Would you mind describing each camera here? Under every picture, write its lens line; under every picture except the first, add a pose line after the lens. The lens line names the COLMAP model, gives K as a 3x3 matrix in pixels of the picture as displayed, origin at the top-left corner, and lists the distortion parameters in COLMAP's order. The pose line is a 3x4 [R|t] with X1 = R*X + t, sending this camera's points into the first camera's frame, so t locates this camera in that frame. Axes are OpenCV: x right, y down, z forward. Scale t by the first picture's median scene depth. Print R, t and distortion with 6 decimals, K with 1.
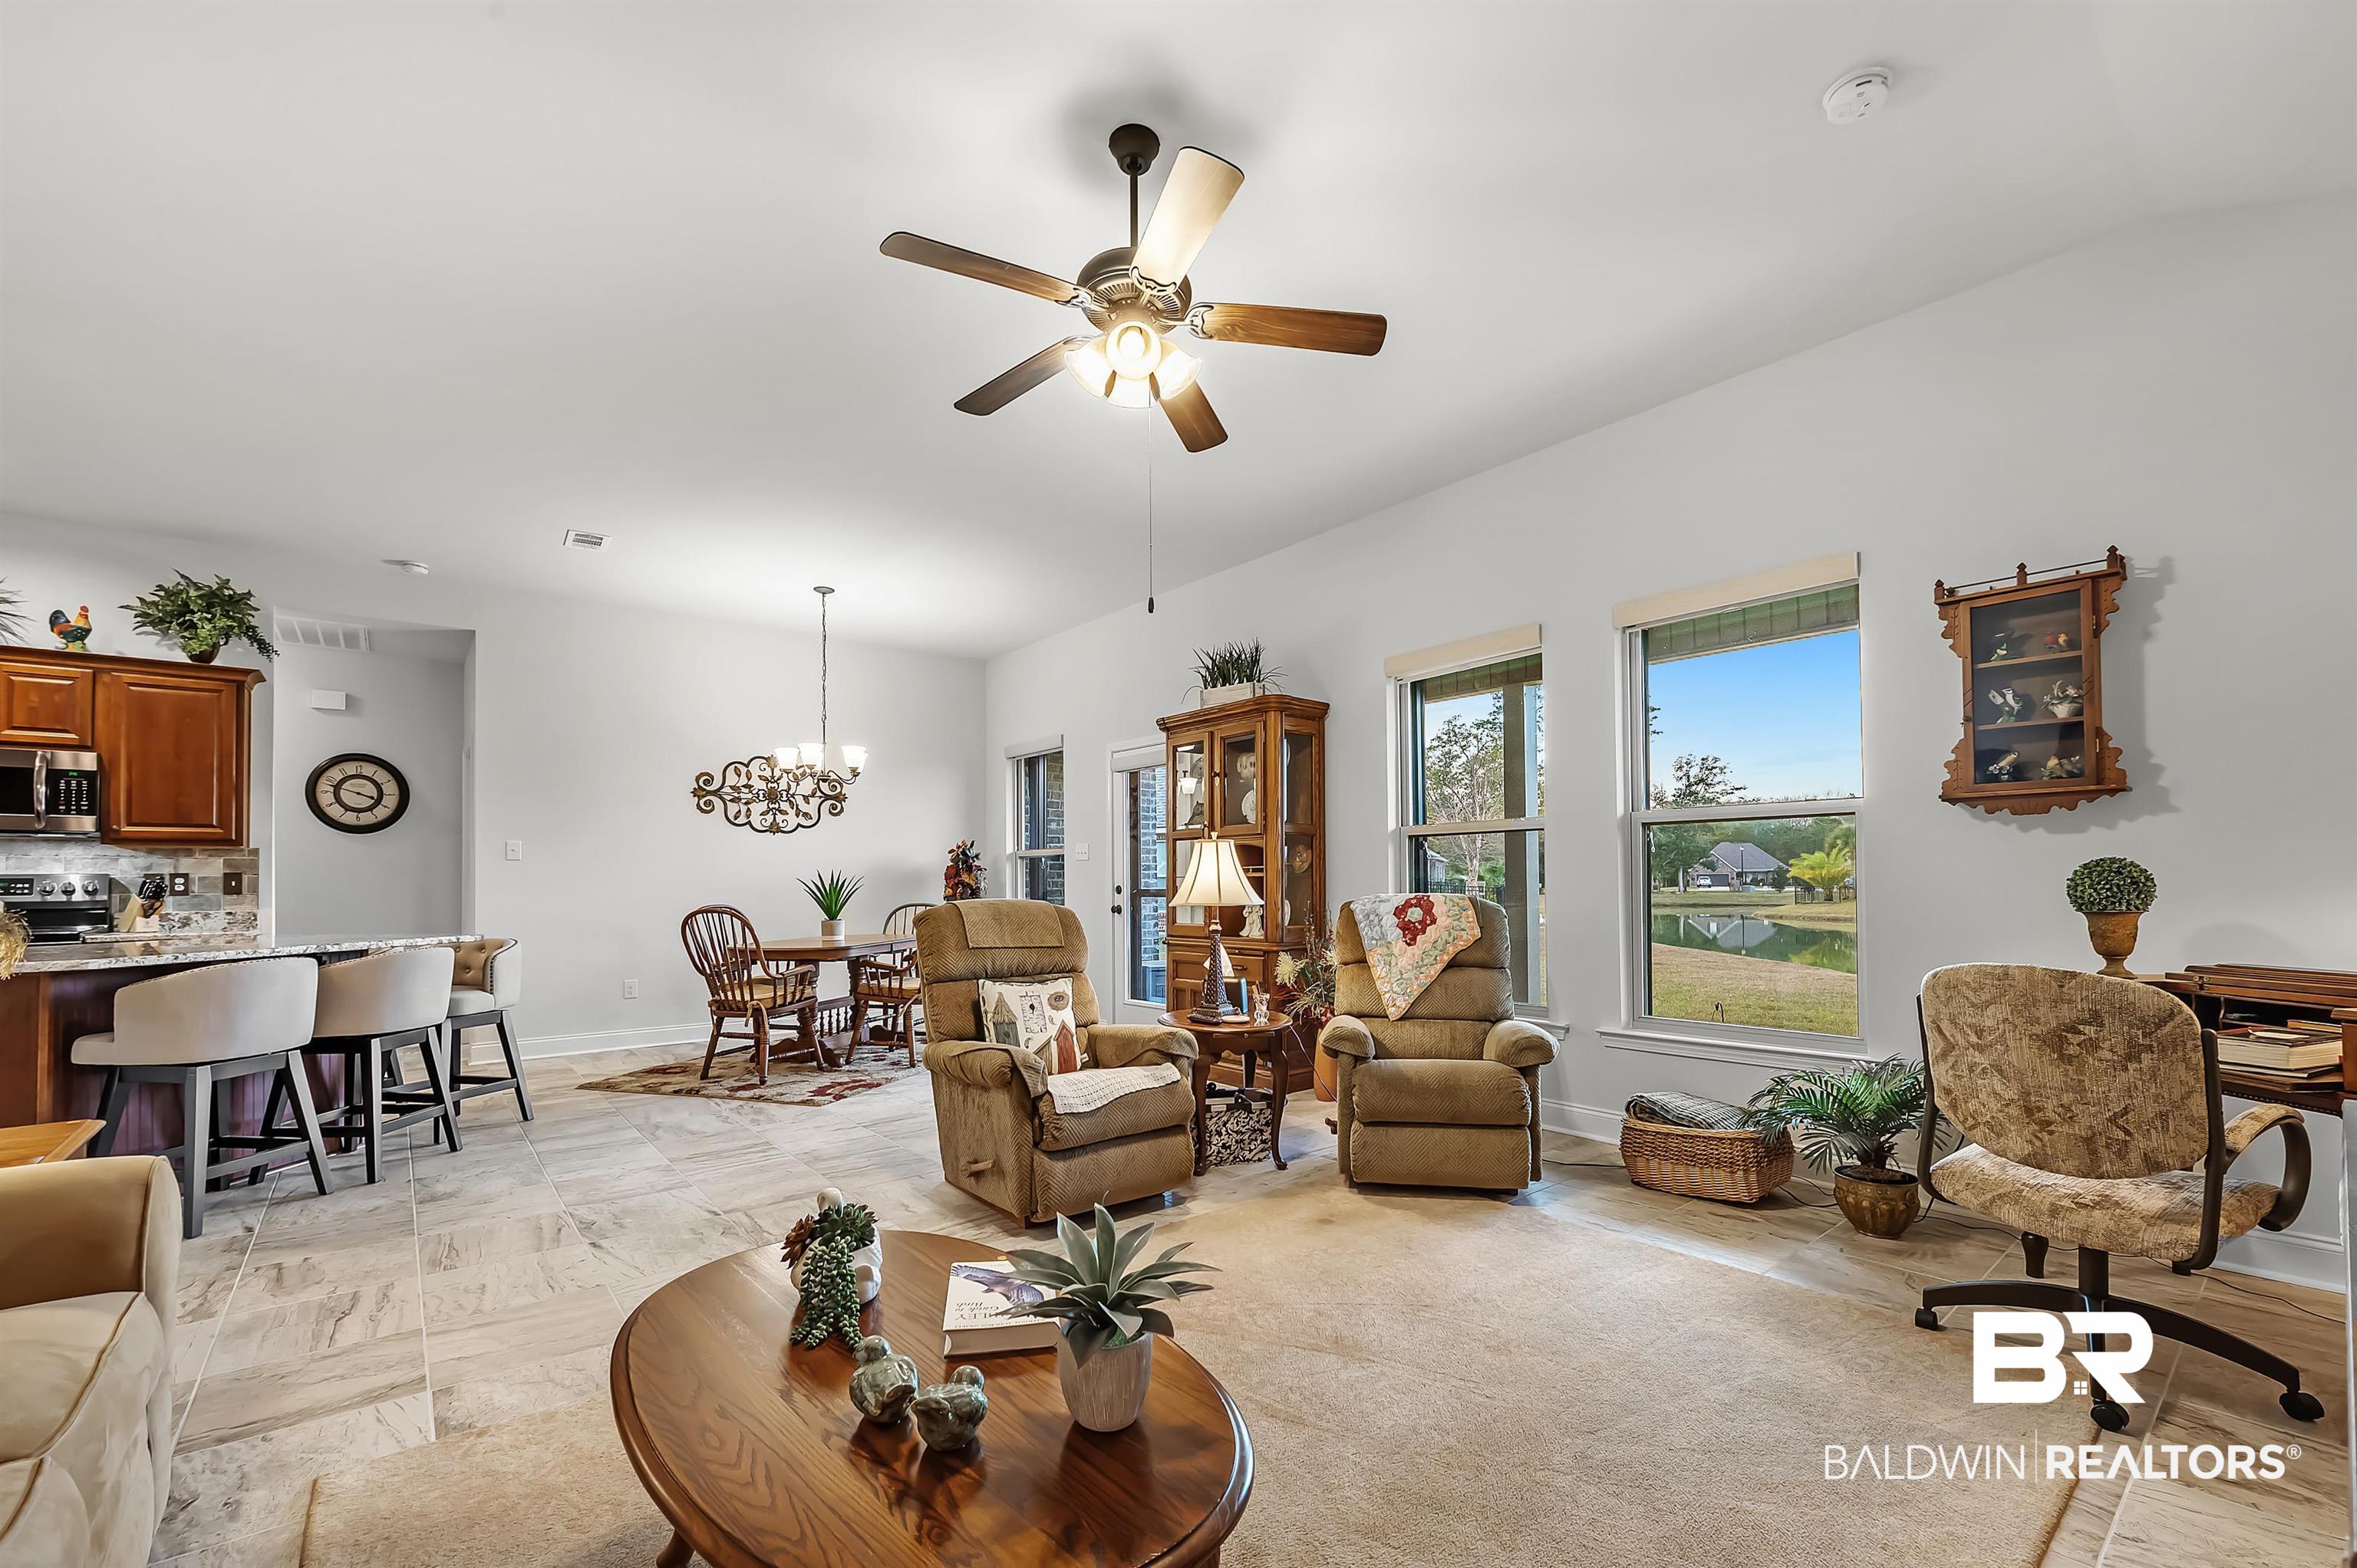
lens RADIAL K [[971.9, 0, 1192.3], [0, 971.9, 865.9], [0, 0, 1]] dist [-0.011756, -0.000280]
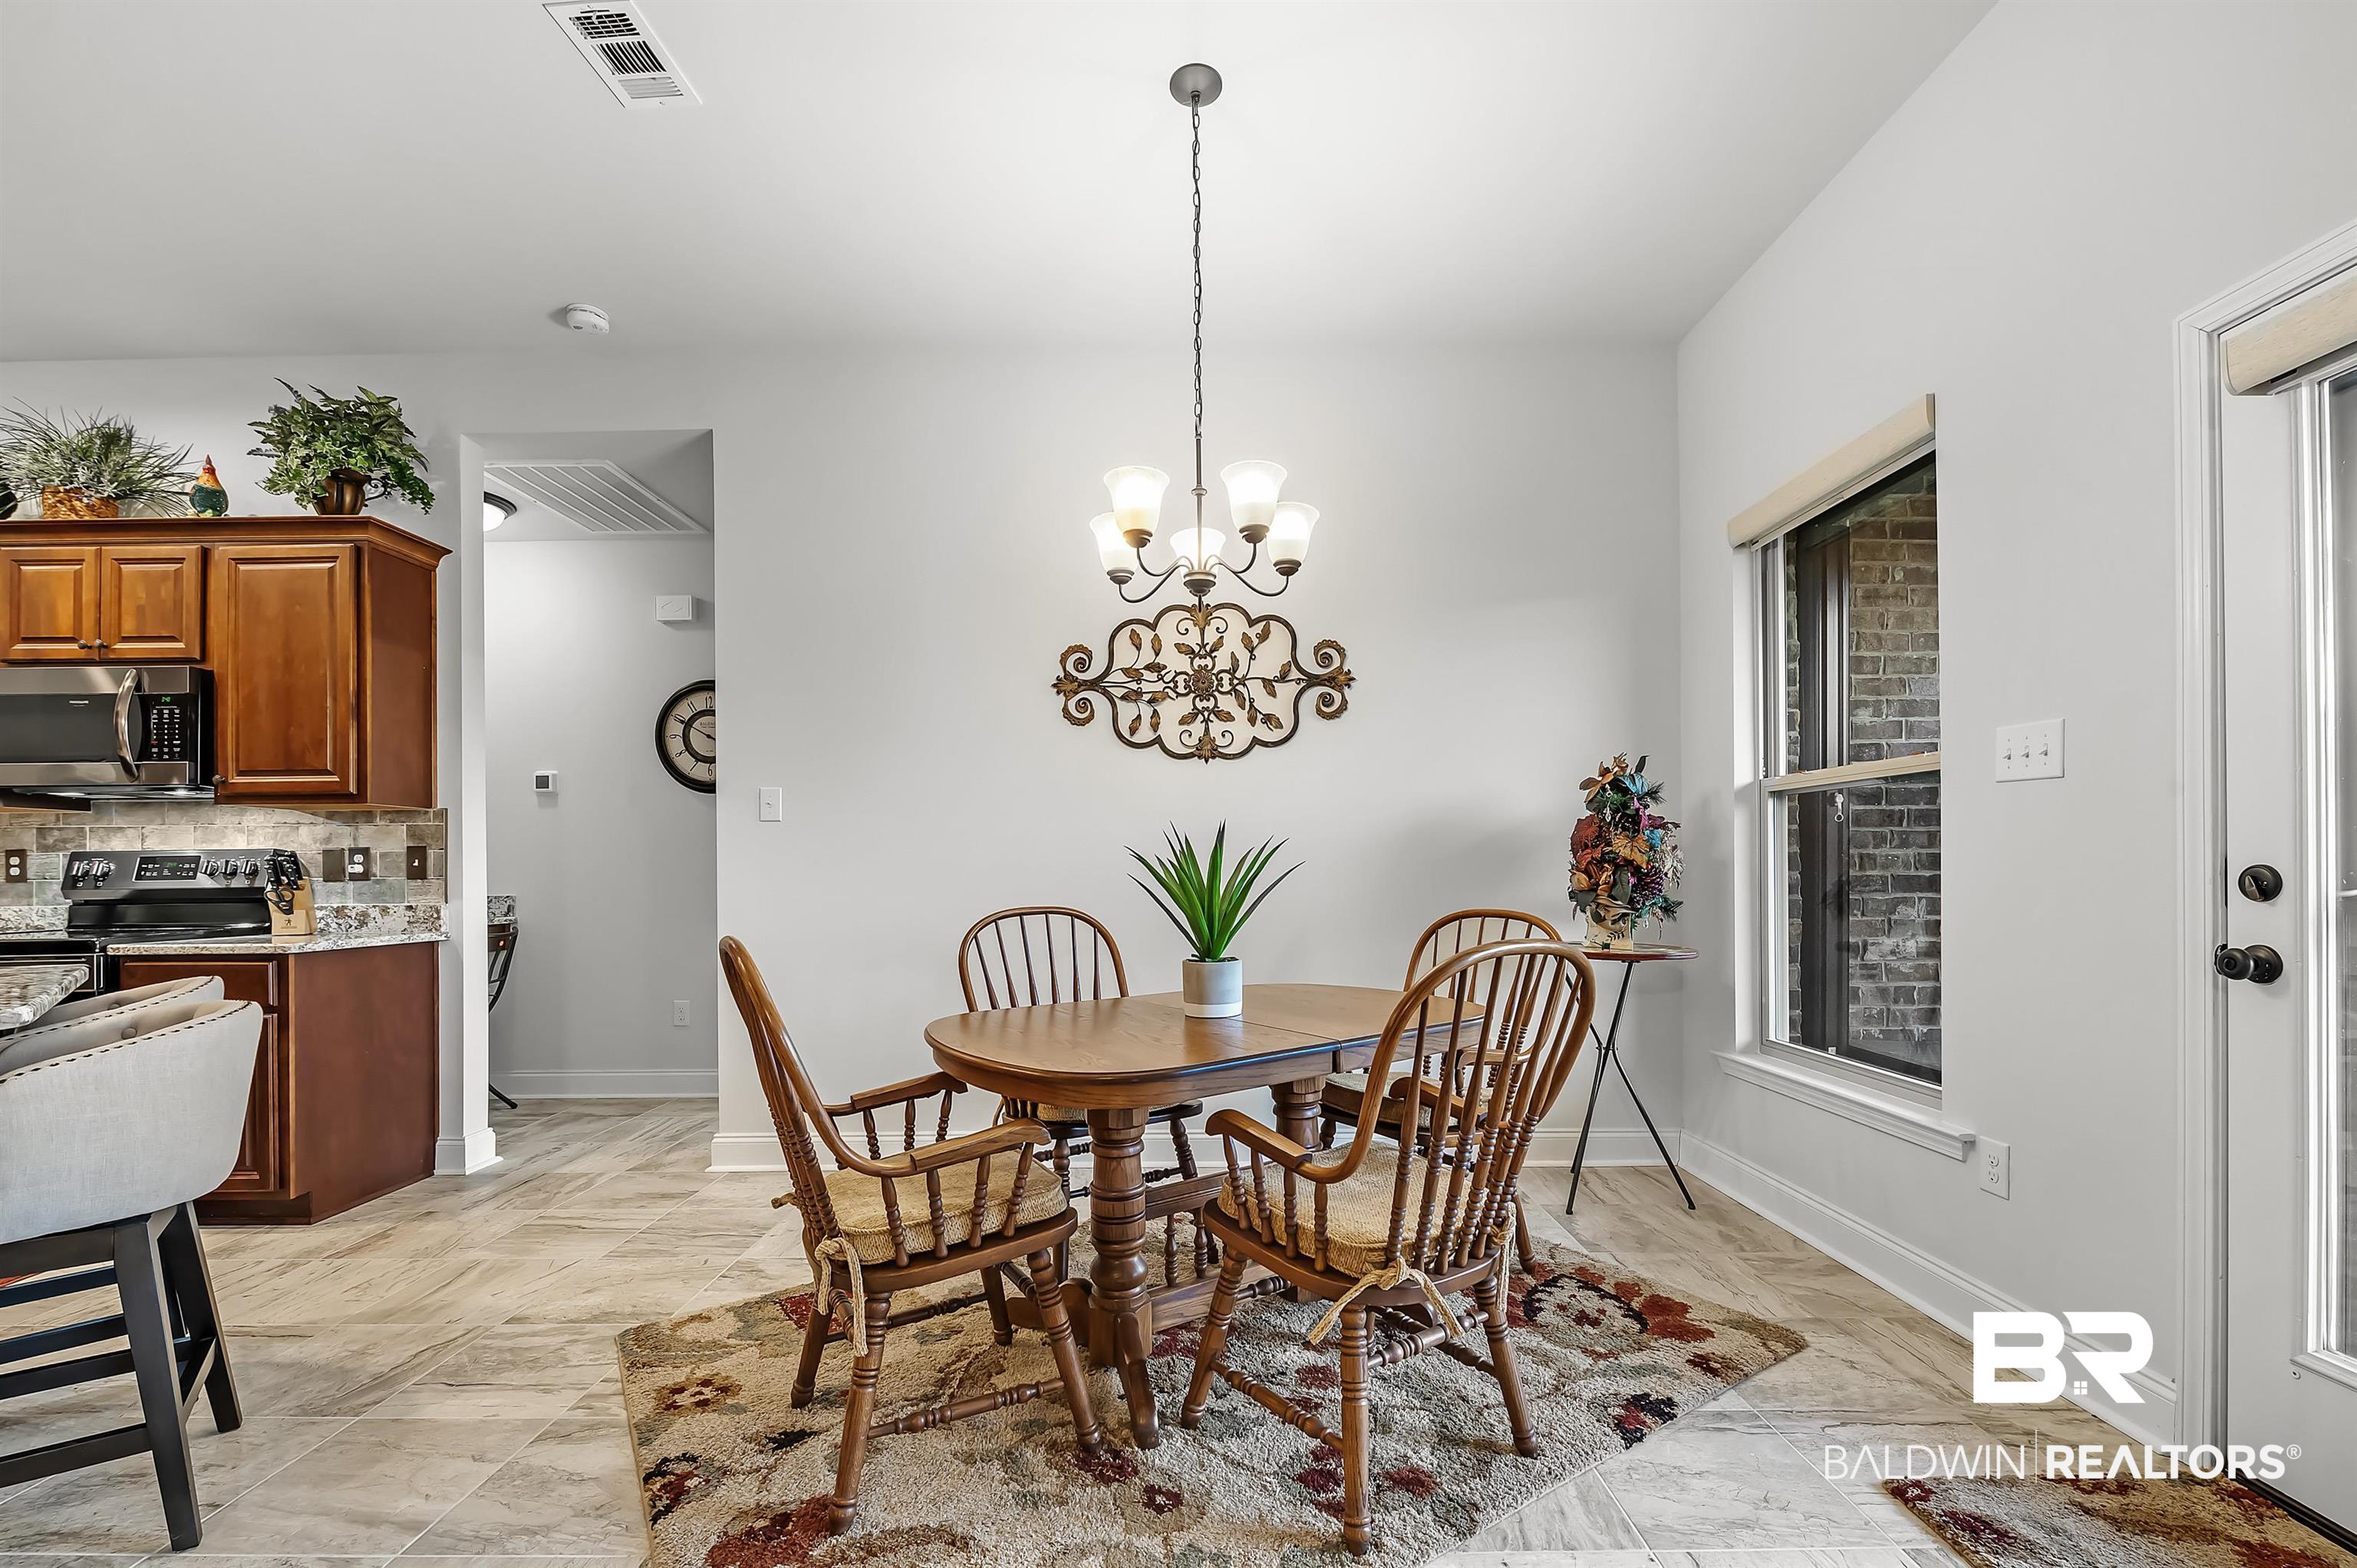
lens RADIAL K [[971.9, 0, 1192.3], [0, 971.9, 865.9], [0, 0, 1]] dist [-0.011756, -0.000280]
pose [[0.770888, 0.000221, -0.636971, -0.135796], [0.012586, 0.999799, 0.015579, 0.014103], [0.636846, -0.020027, 0.770731, 0.683716]]
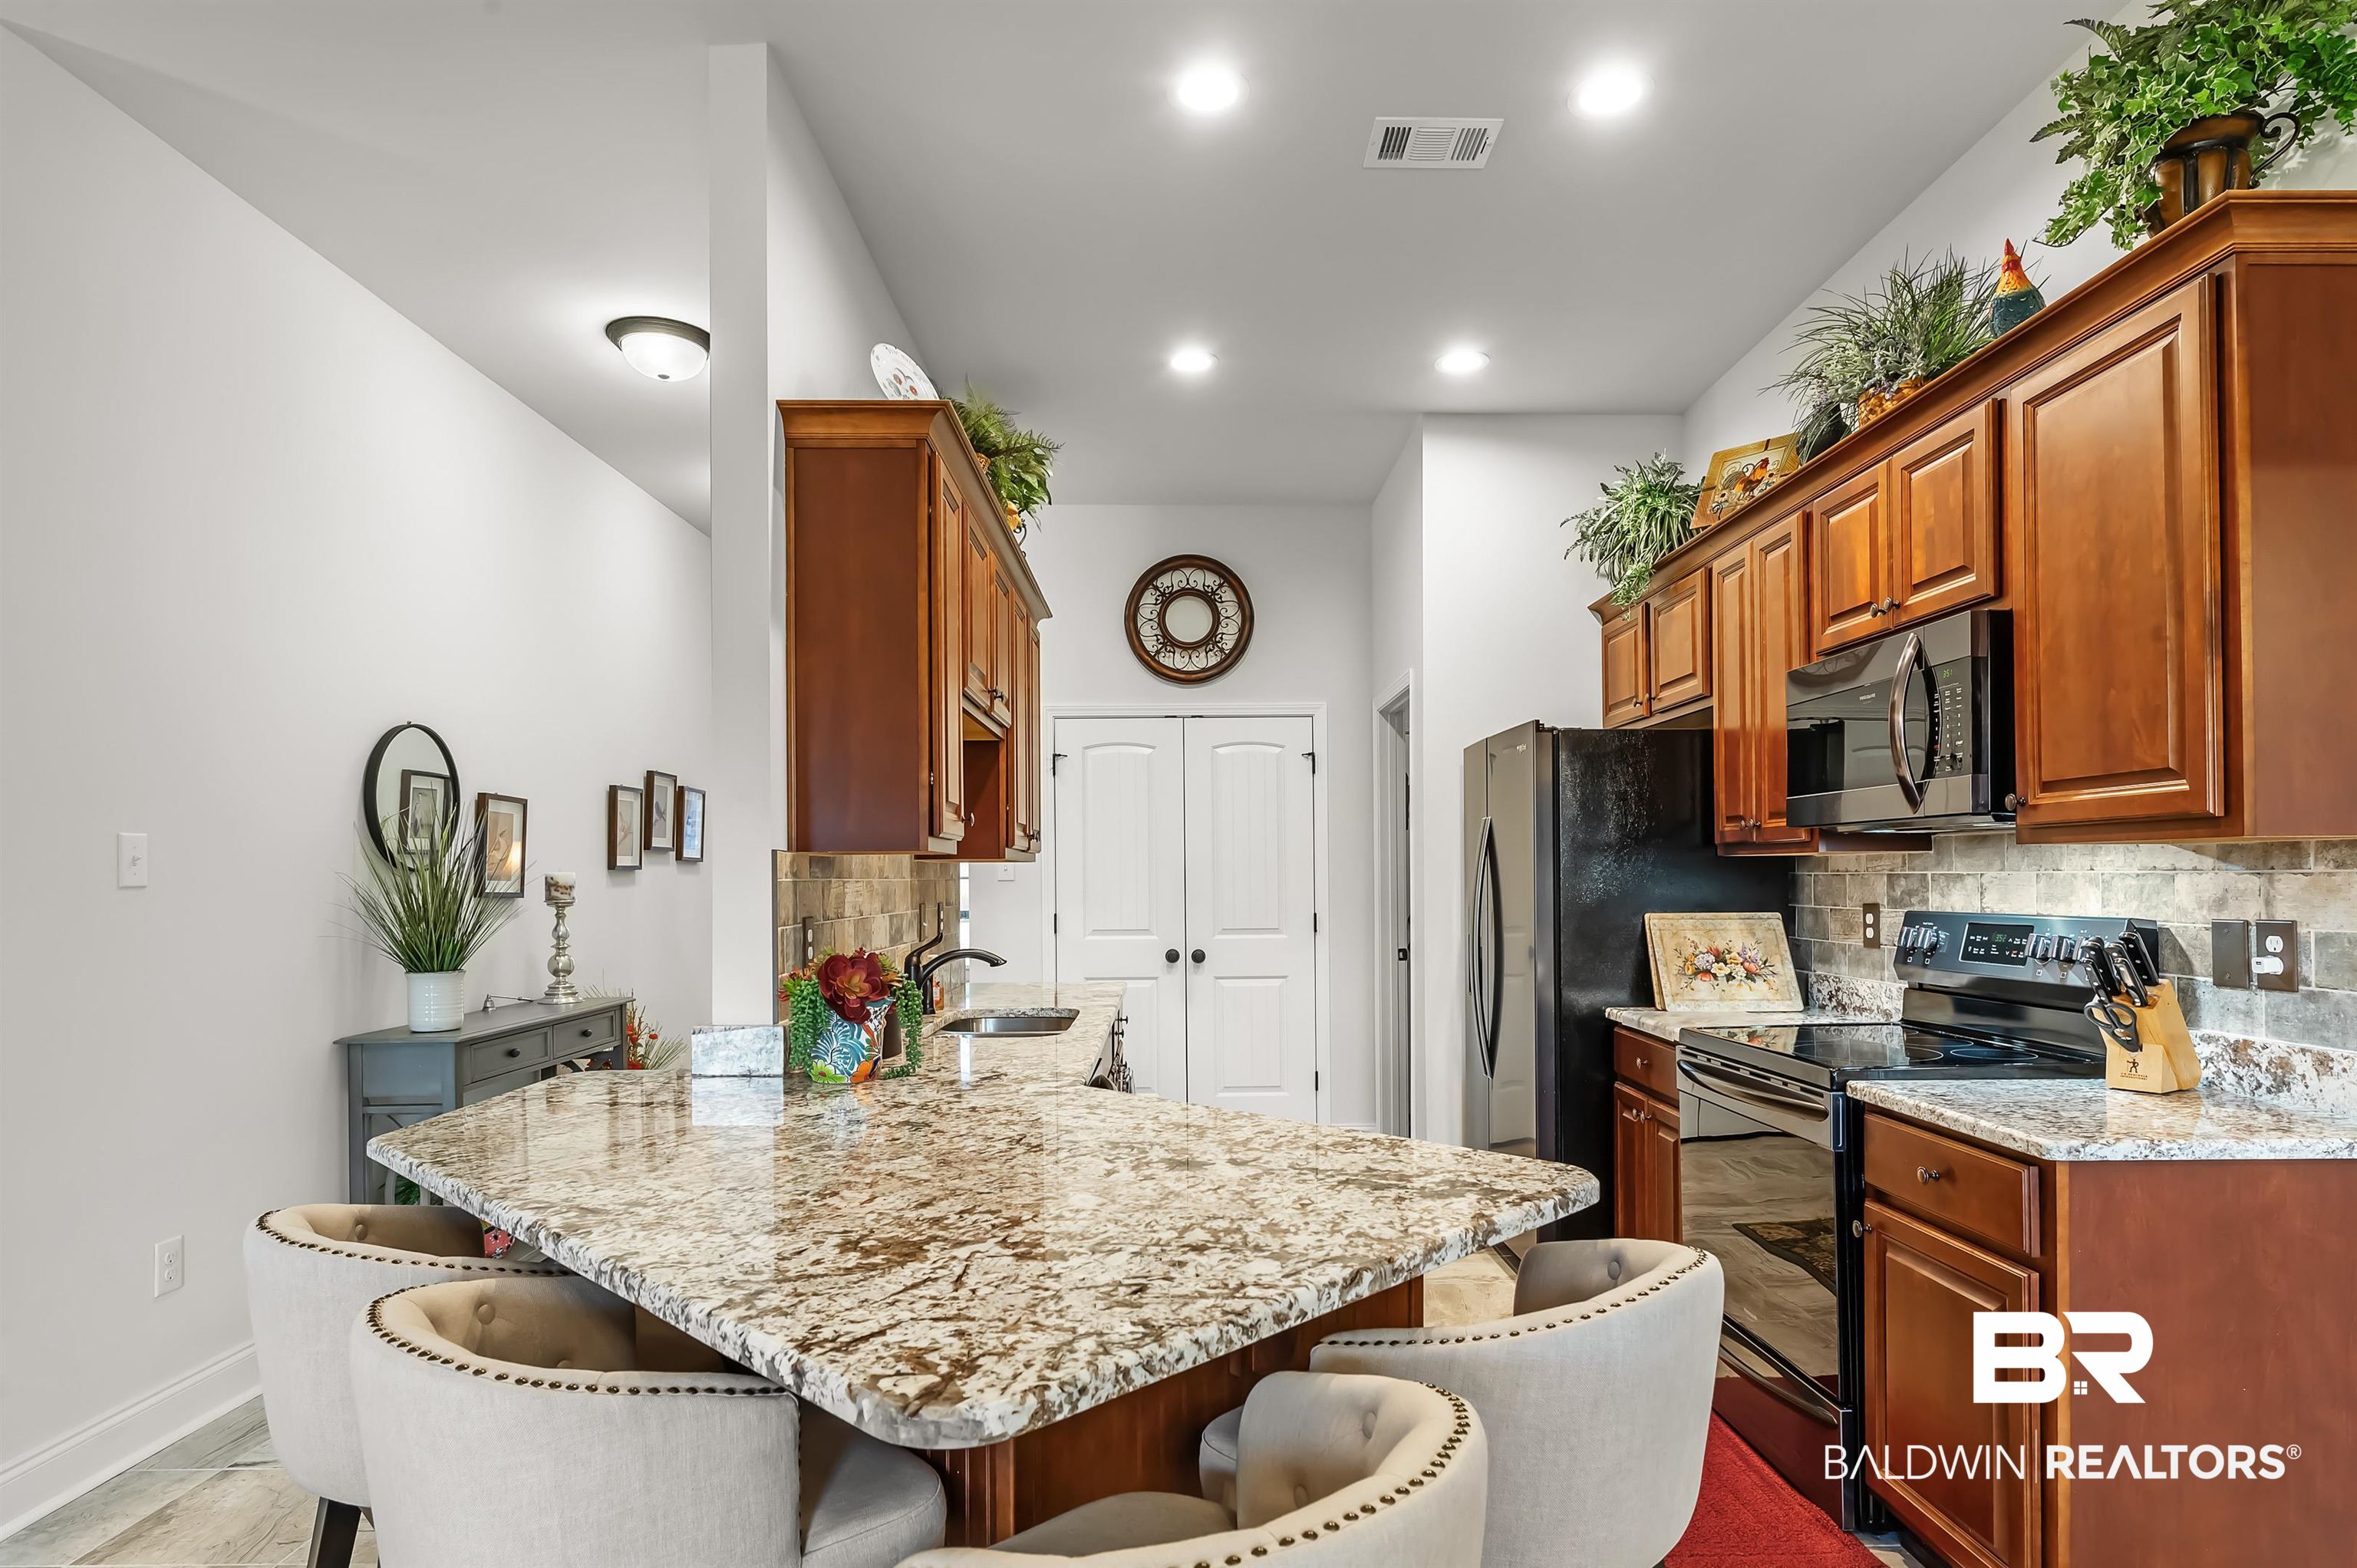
lens RADIAL K [[1281.4, 0, 1188.3], [0, 1281.4, 866.4], [0, 0, 1]] dist [-0.006787, -0.001026]
pose [[-0.625111, 0.004175, -0.780525, -0.399348], [0.024241, 0.999607, -0.014068, -0.010621], [0.780159, -0.027714, -0.624967, 0.790764]]
